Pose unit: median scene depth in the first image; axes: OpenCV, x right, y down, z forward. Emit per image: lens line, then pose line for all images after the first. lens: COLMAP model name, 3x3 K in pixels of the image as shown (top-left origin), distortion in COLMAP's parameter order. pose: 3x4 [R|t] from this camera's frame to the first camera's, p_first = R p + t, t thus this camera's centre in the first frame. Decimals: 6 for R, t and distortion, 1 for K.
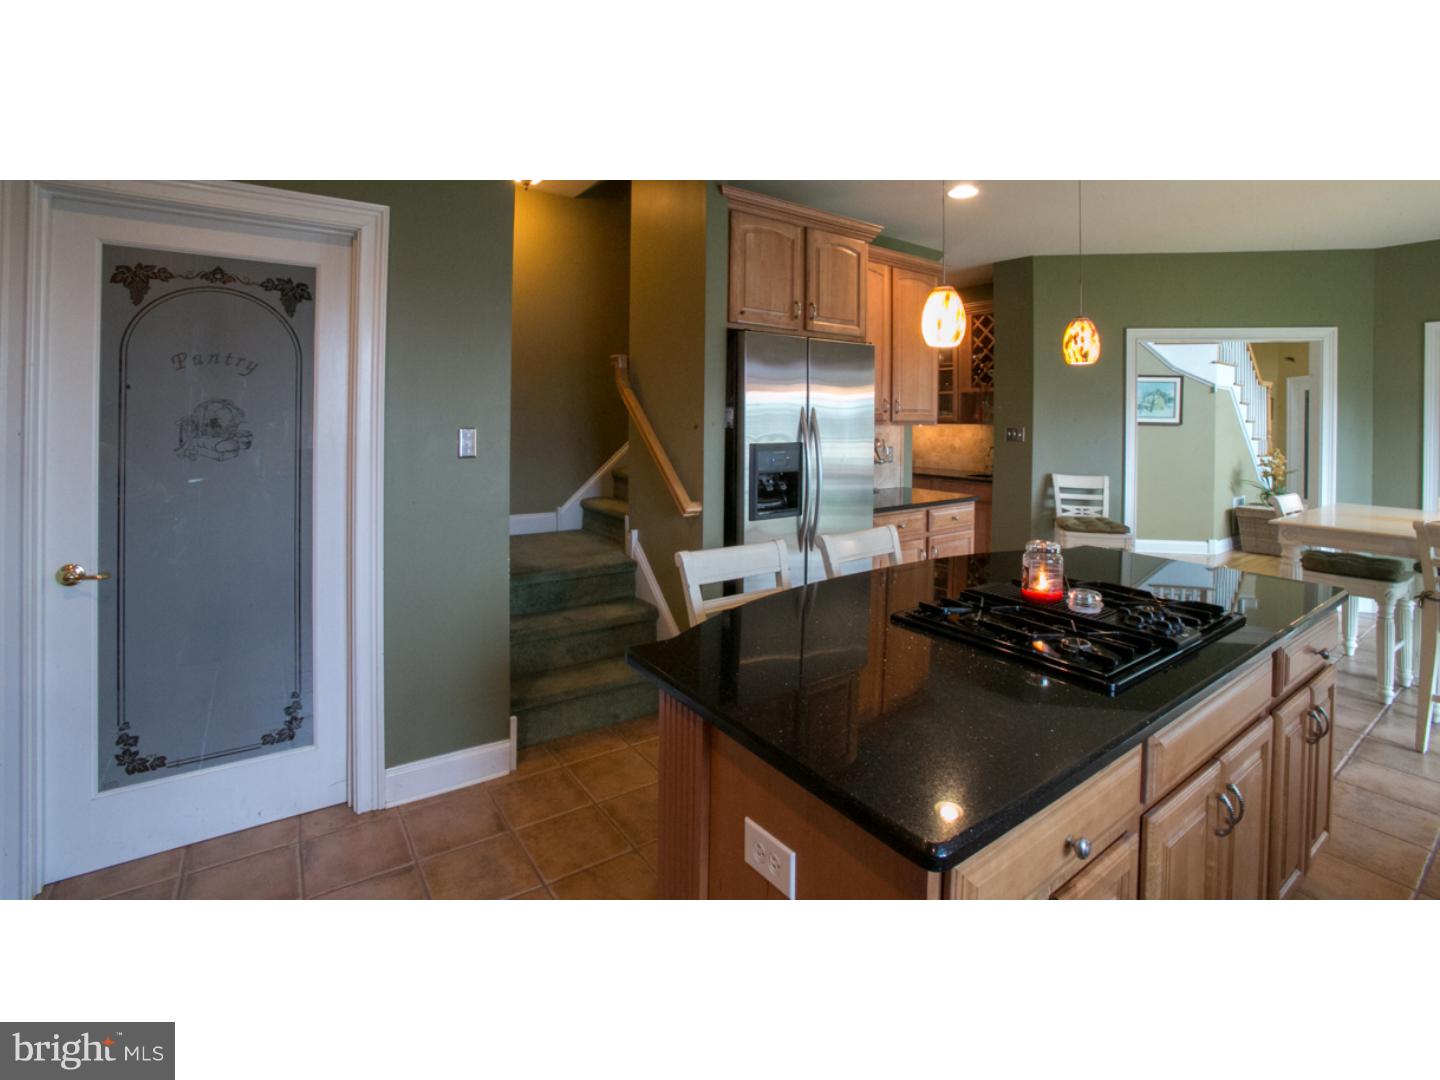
lens RADIAL K [[663.9, 0, 720.0], [0, 663.9, 540.0], [0, 0, 1]] dist [-0.052154, 0.000476]
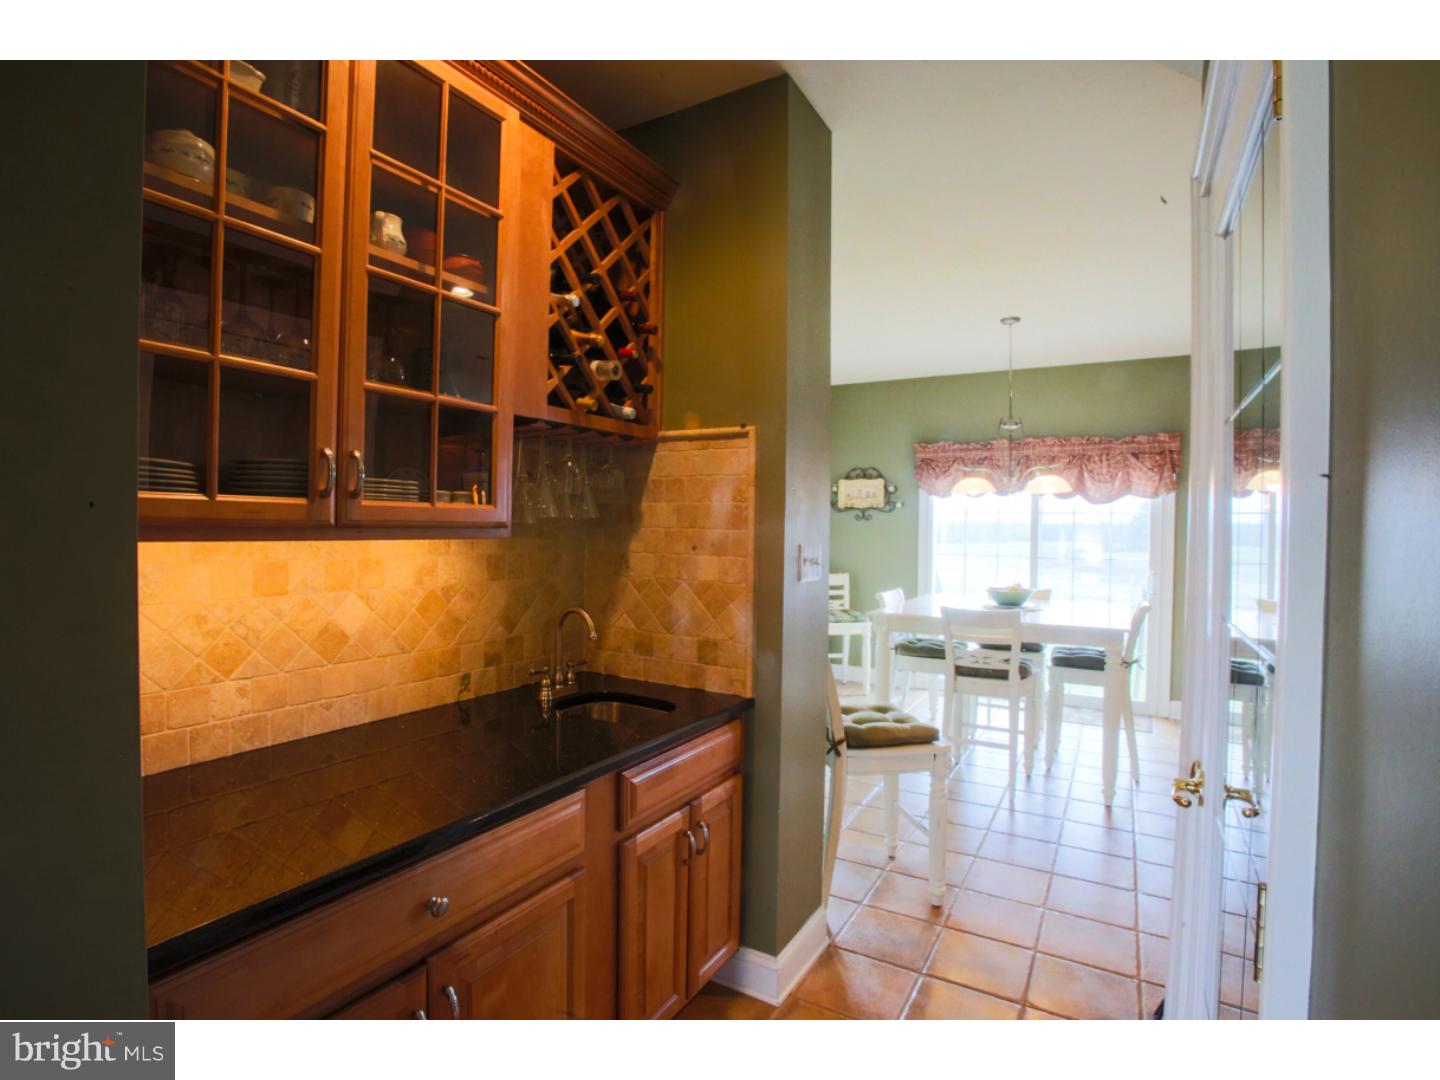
lens RADIAL K [[710.4, 0, 720.0], [0, 710.4, 540.0], [0, 0, 1]] dist [-0.052774, 0.000546]
pose [[-0.420992, -0.019431, 0.906856, 0.081226], [0.152360, 0.984051, 0.091815, -0.182976], [-0.894177, 0.176822, -0.411317, 1.015612]]
